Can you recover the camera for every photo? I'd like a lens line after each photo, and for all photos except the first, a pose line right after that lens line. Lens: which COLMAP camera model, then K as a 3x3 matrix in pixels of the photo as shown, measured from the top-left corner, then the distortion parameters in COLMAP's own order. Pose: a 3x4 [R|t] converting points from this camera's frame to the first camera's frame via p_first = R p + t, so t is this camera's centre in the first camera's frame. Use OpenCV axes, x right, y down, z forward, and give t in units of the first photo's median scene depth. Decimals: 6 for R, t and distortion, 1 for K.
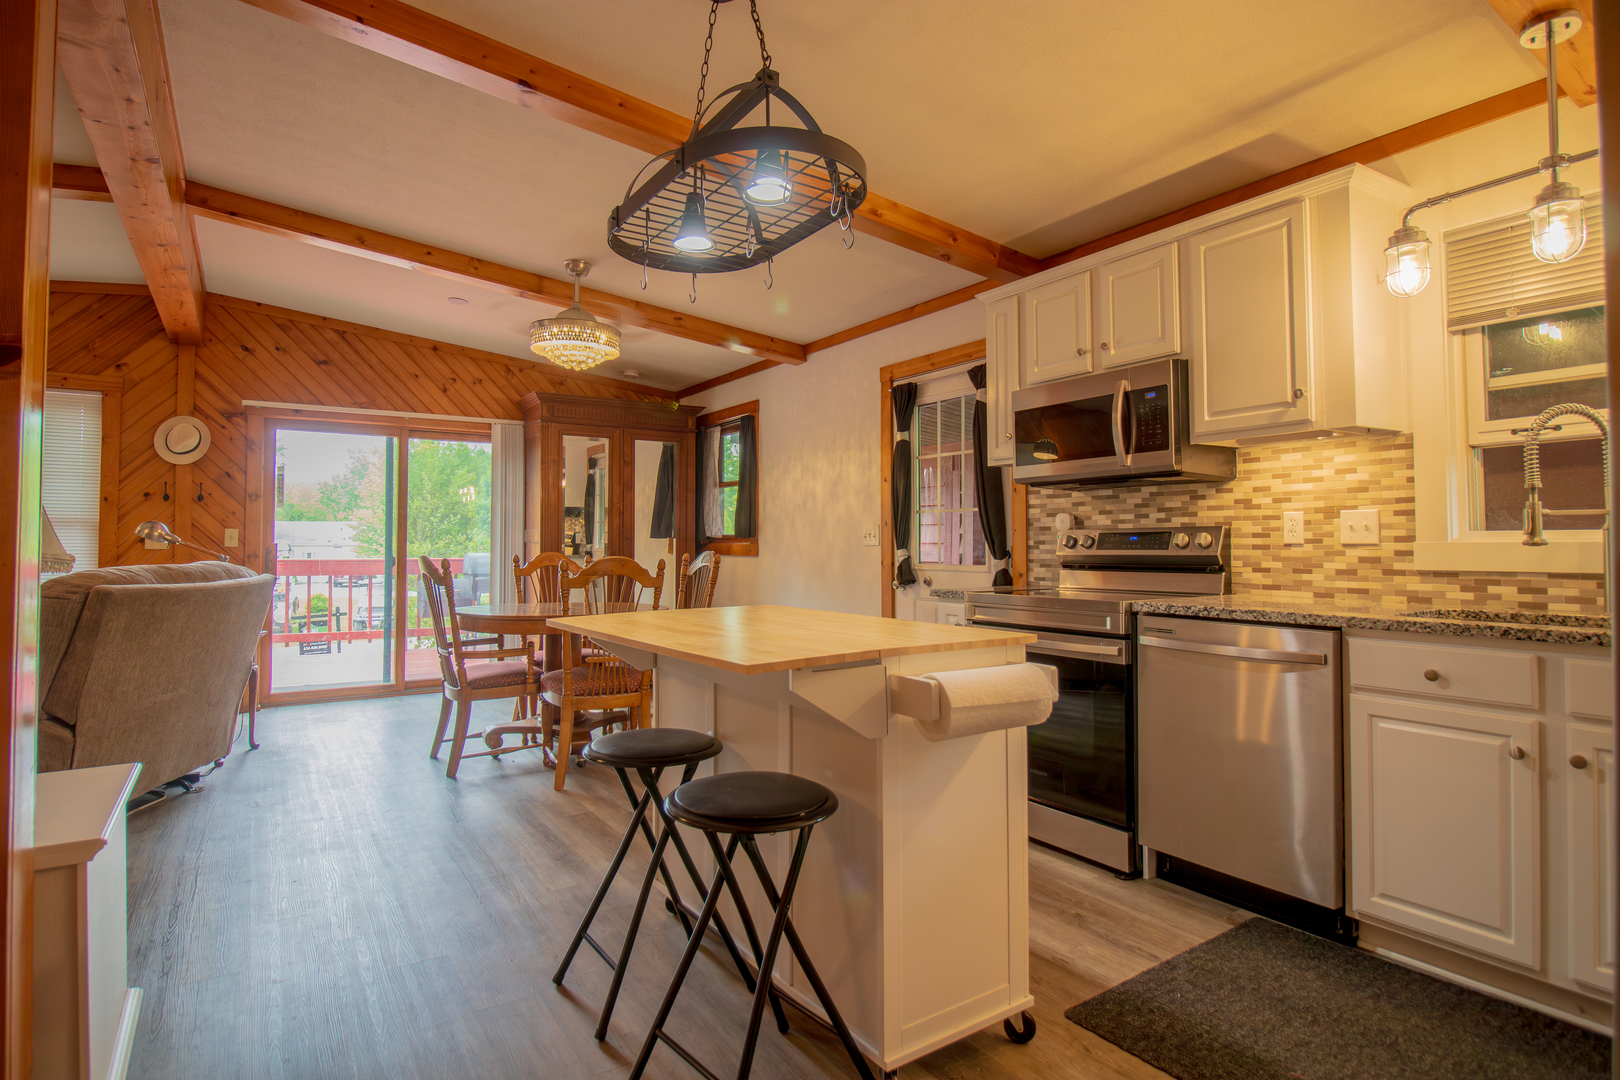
lens RADIAL K [[860.7, 0, 800.5], [0, 860.7, 518.8], [0, 0, 1]] dist [-0.002016, -0.009243]
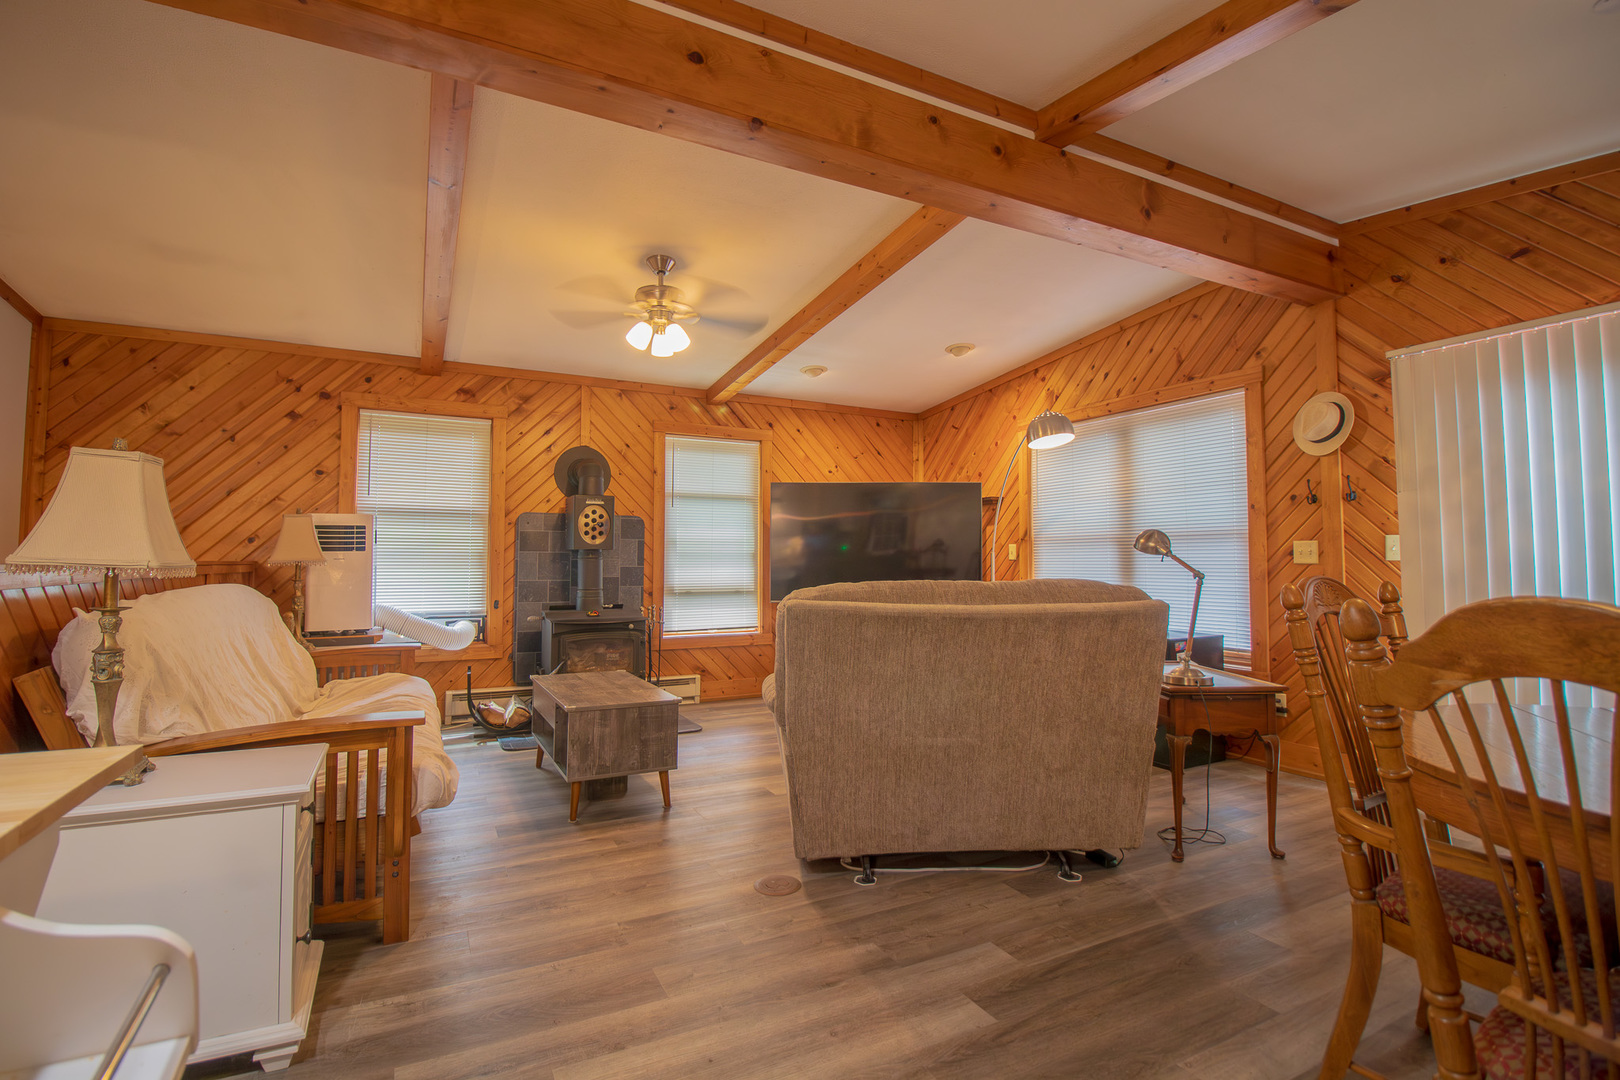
lens RADIAL K [[747.8, 0, 801.0], [0, 747.8, 531.1], [0, 0, 1]] dist [-0.008748, -0.008926]
pose [[-0.094822, -0.040796, -0.994658, -0.007323], [0.030154, 0.998584, -0.043832, 0.025630], [0.995037, -0.034149, -0.093458, 0.709858]]
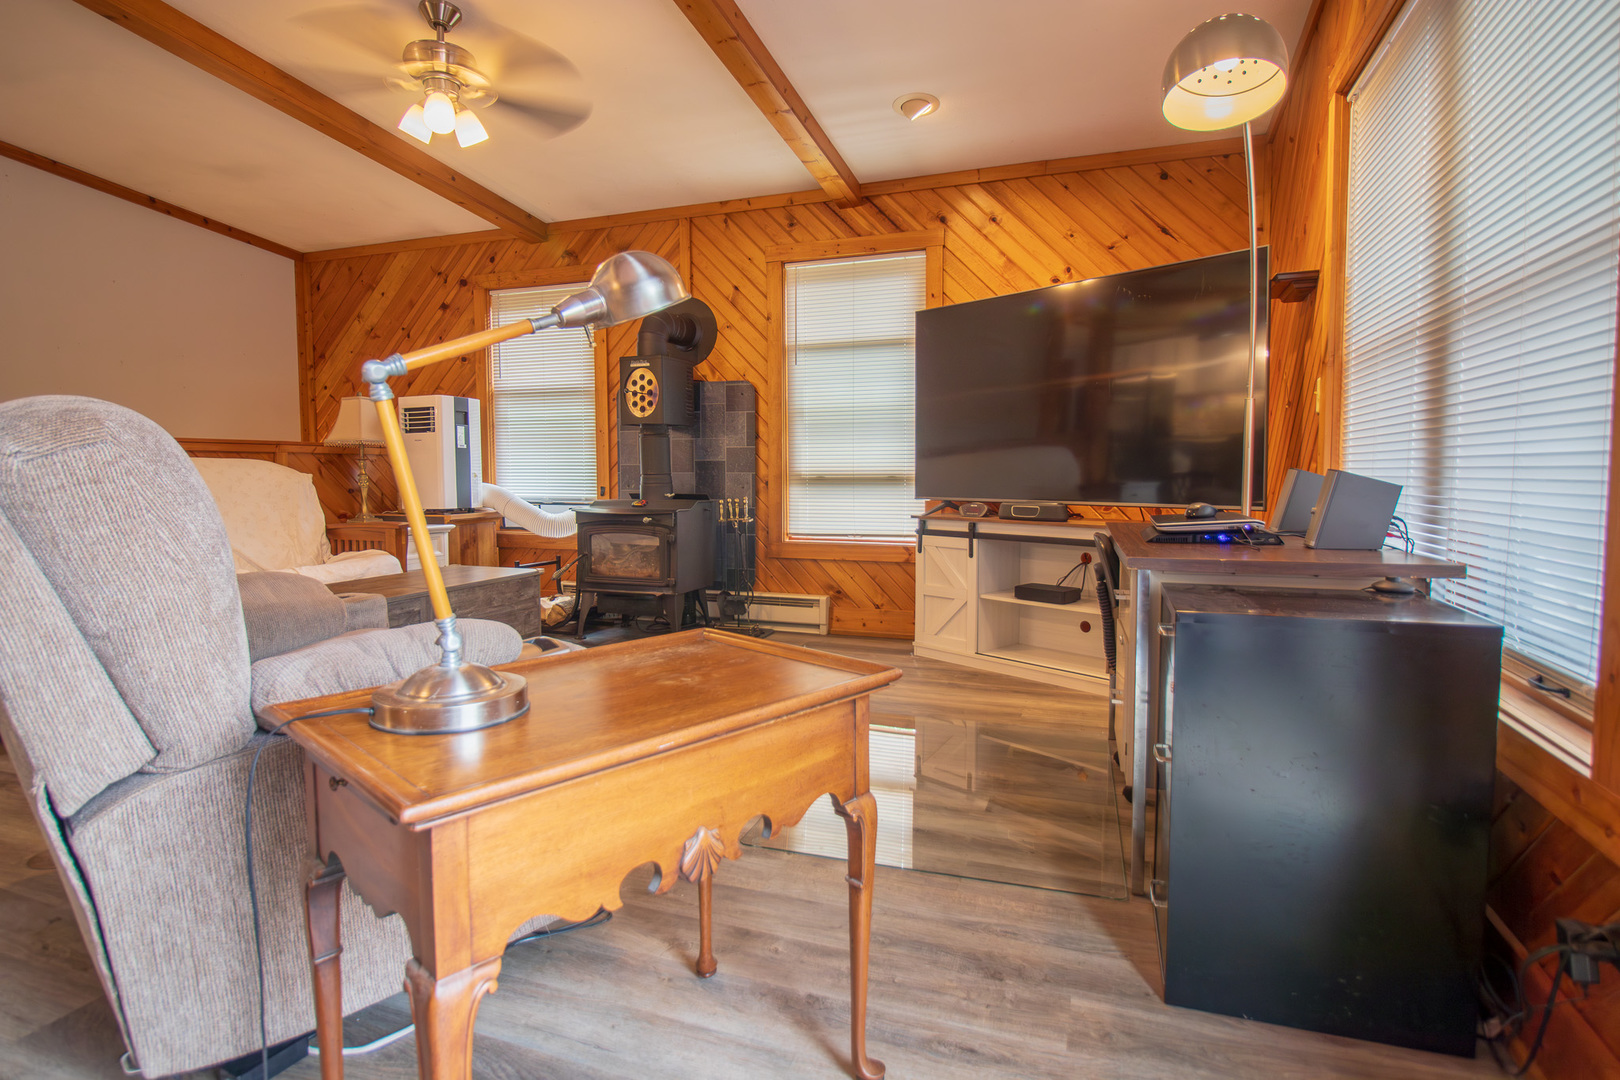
lens RADIAL K [[860.7, 0, 793.5], [0, 860.7, 517.7], [0, 0, 1]] dist [-0.002016, -0.009243]
pose [[-0.804823, 0.040934, -0.592102, -0.609534], [0.024317, 0.999055, 0.036015, 0.073513], [0.593017, 0.014588, -0.805058, 1.231684]]
